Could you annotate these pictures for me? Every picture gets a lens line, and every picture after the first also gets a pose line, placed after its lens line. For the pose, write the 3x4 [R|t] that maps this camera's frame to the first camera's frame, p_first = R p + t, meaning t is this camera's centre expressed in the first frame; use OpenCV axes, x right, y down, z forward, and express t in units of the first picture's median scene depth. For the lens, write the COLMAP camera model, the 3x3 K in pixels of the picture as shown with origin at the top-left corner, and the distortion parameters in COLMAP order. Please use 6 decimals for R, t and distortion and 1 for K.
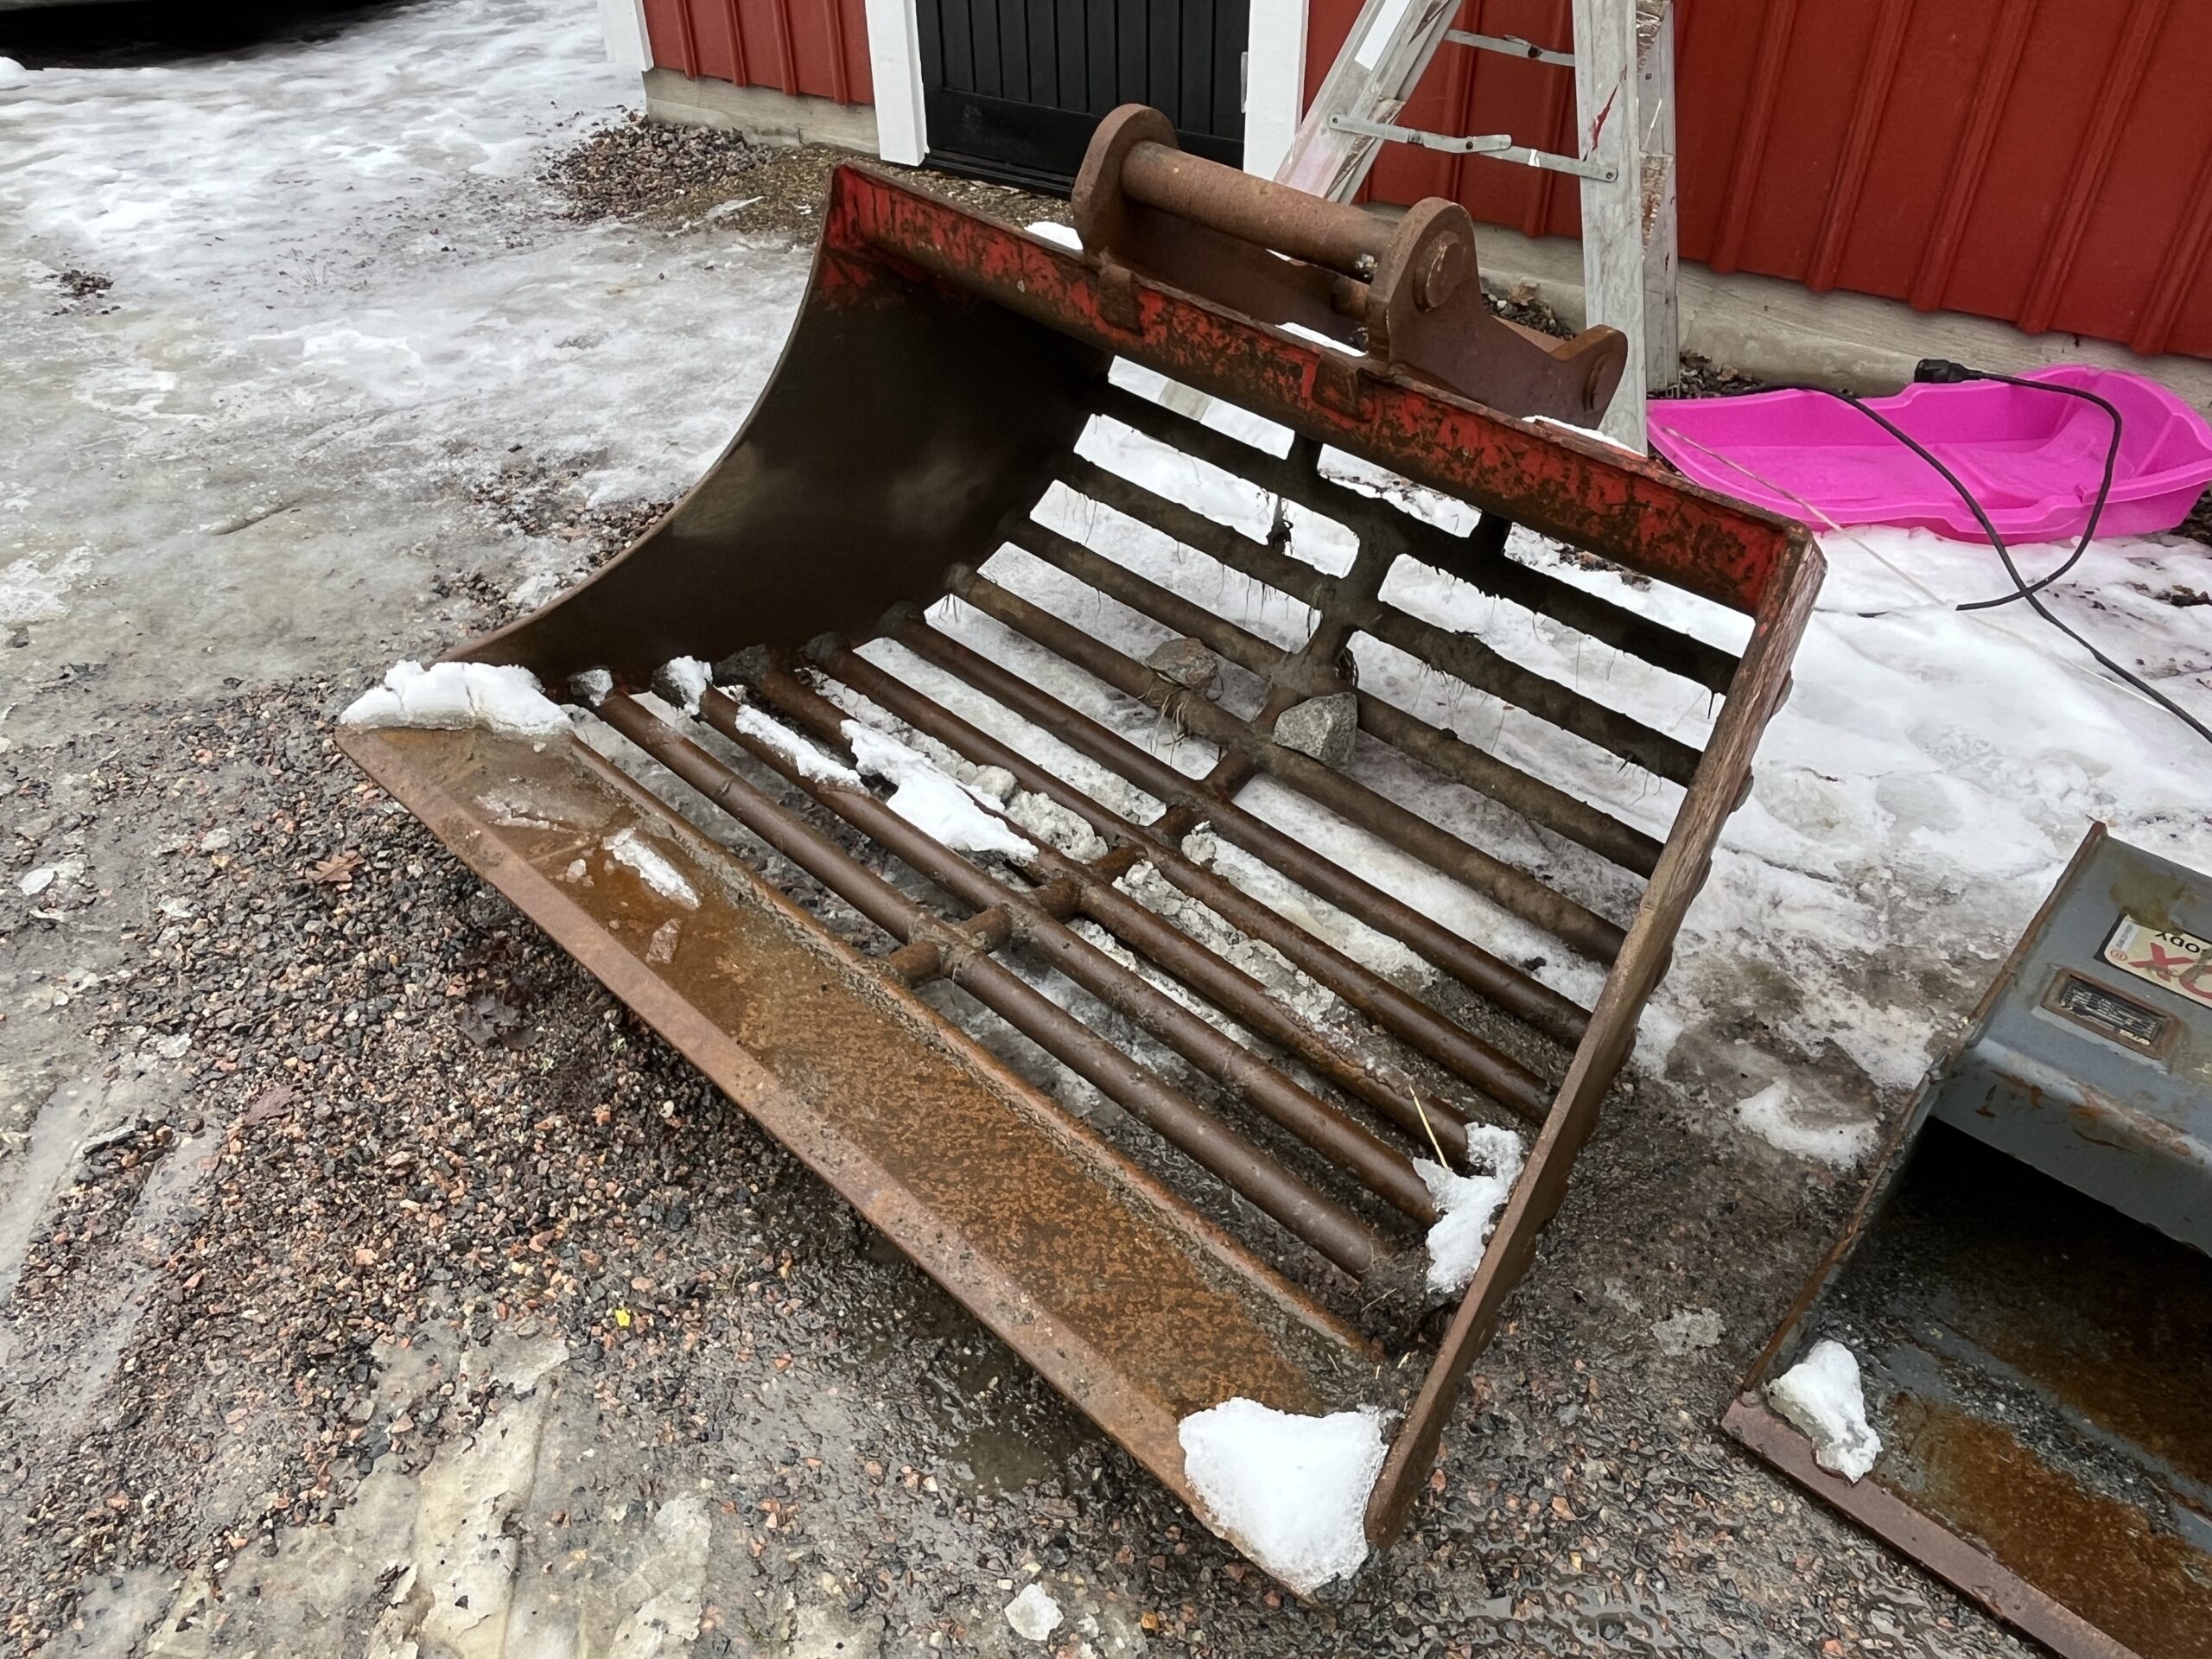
lens RADIAL K [[1574.1, 0, 1084.4], [0, 1574.1, 830.5], [0, 0, 1]] dist [0.005671, -0.013179]
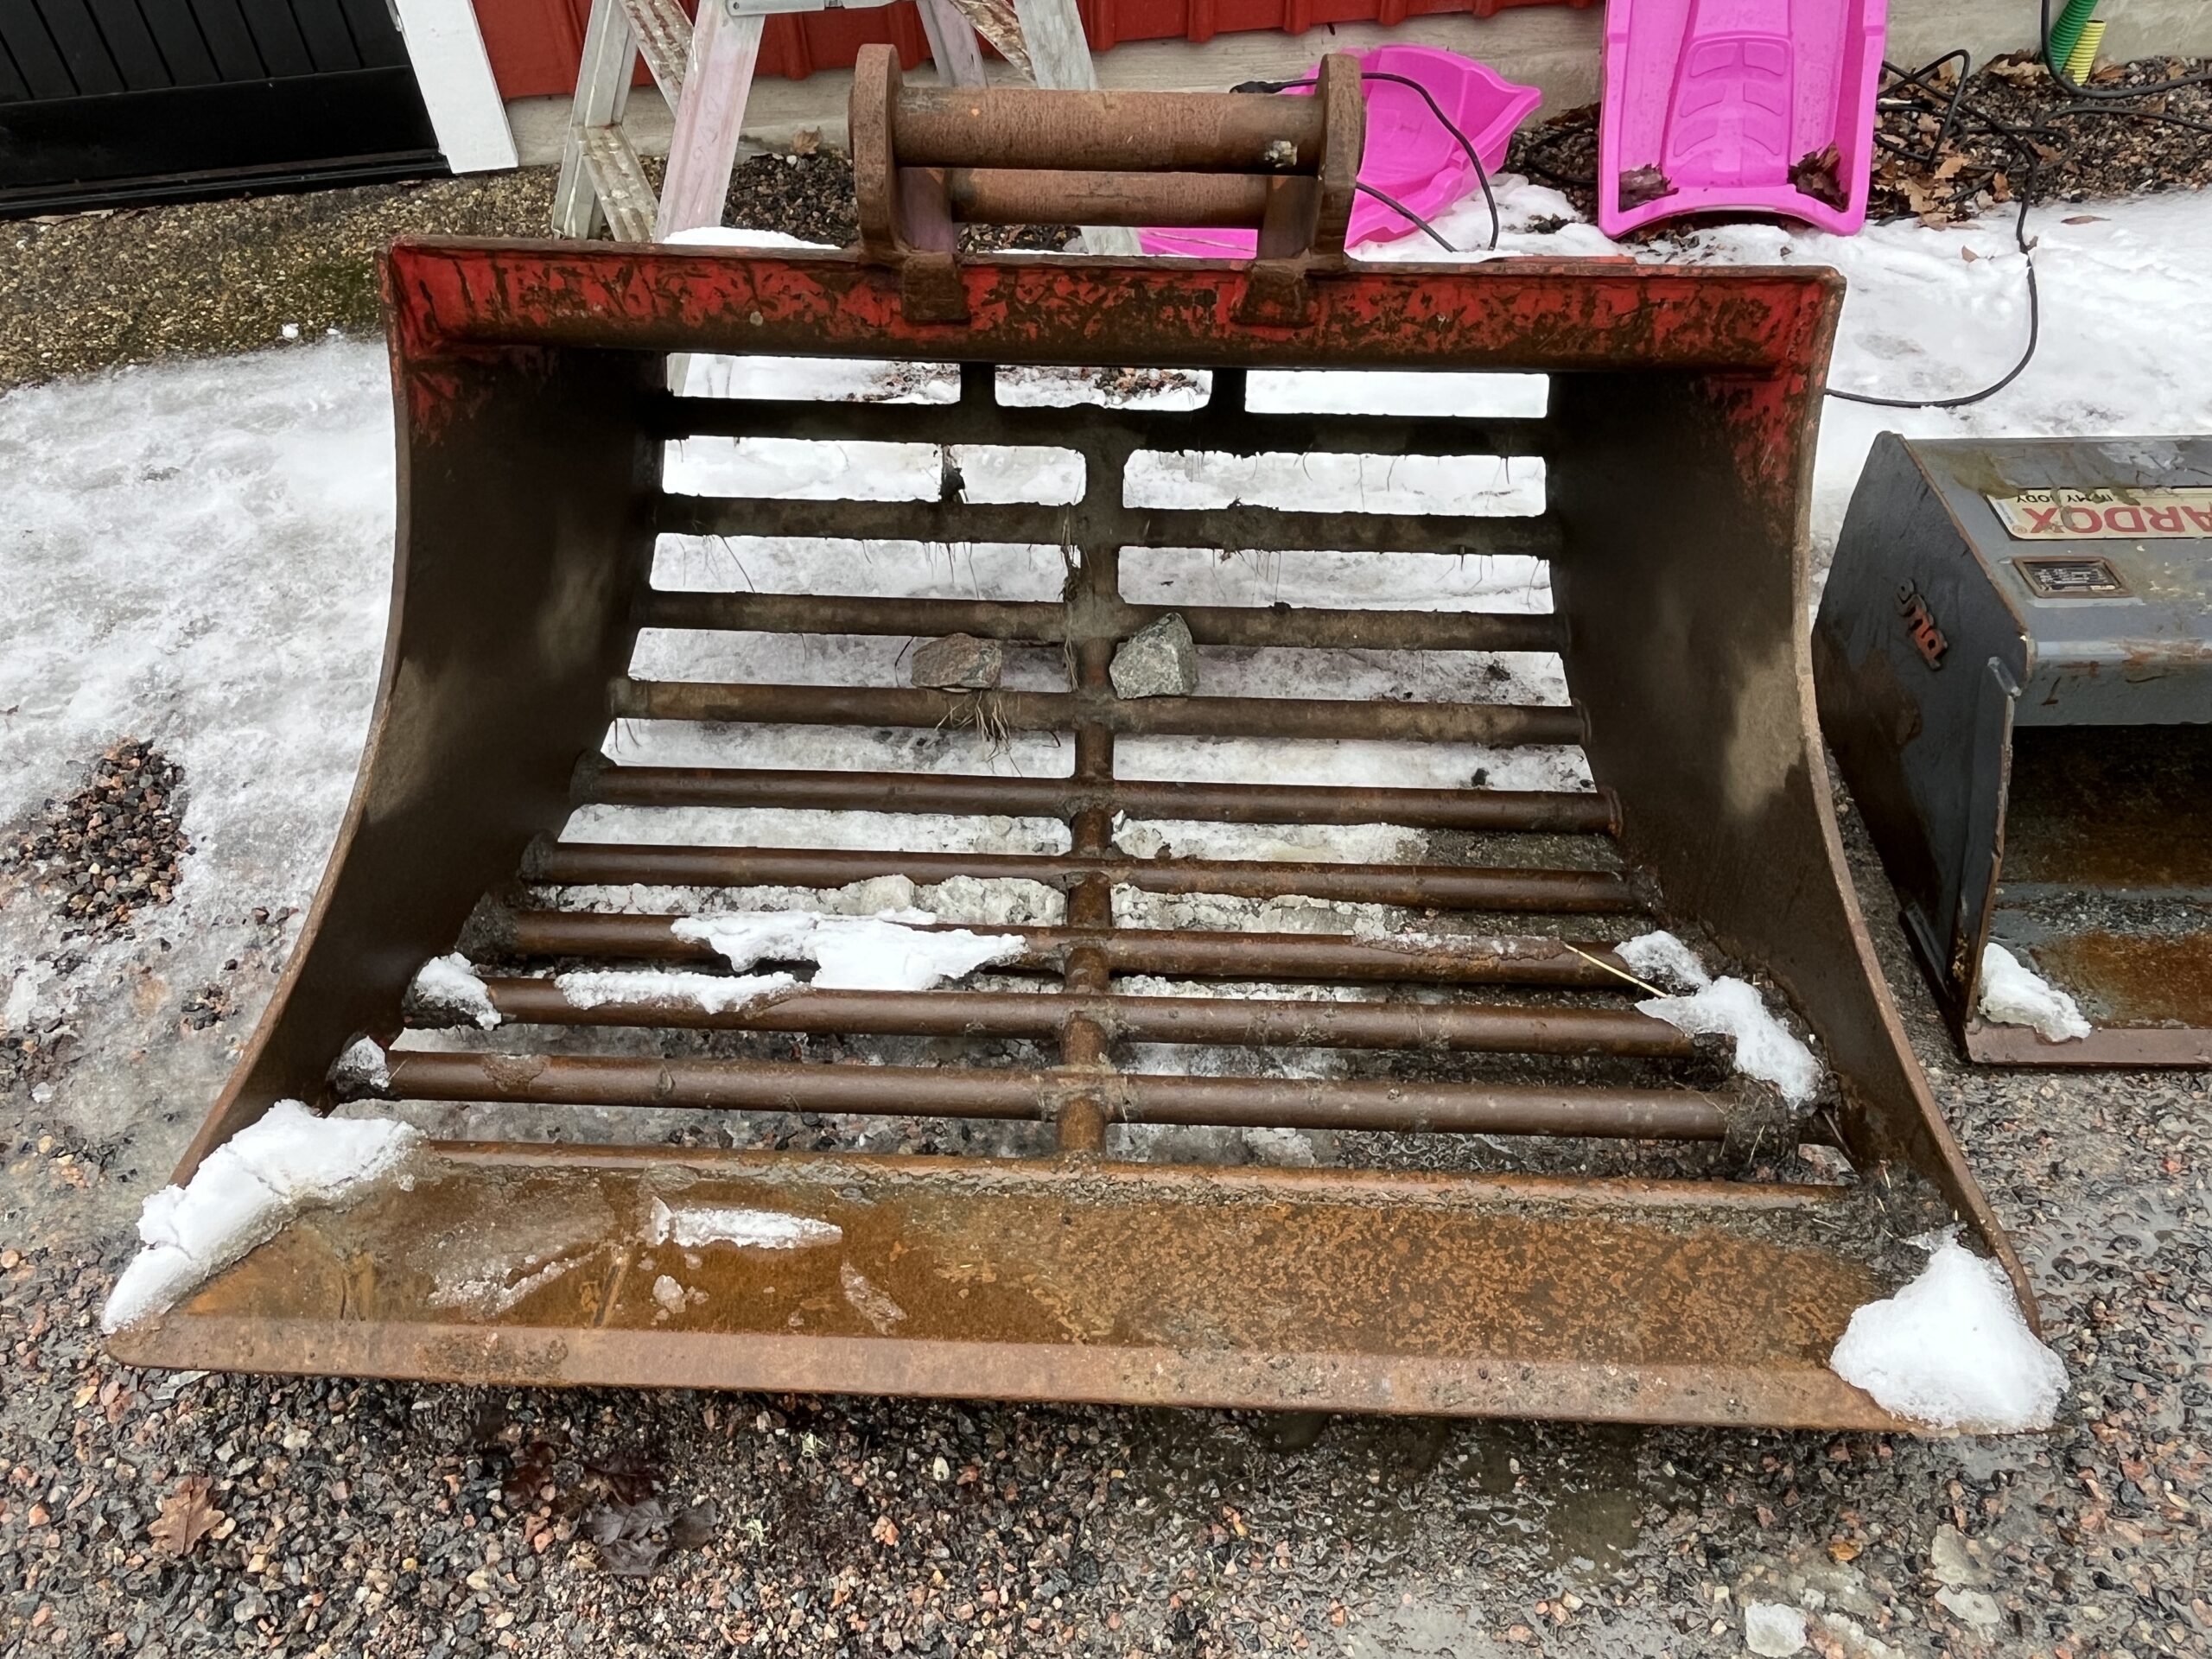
lens RADIAL K [[1574.1, 0, 1083.6], [0, 1574.1, 829.8], [0, 0, 1]] dist [0.005671, -0.013179]
pose [[0.752506, -0.489642, 0.440437, -0.373348], [0.442798, 0.871201, 0.211989, -0.216789], [-0.487508, 0.035502, 0.872396, 0.256750]]
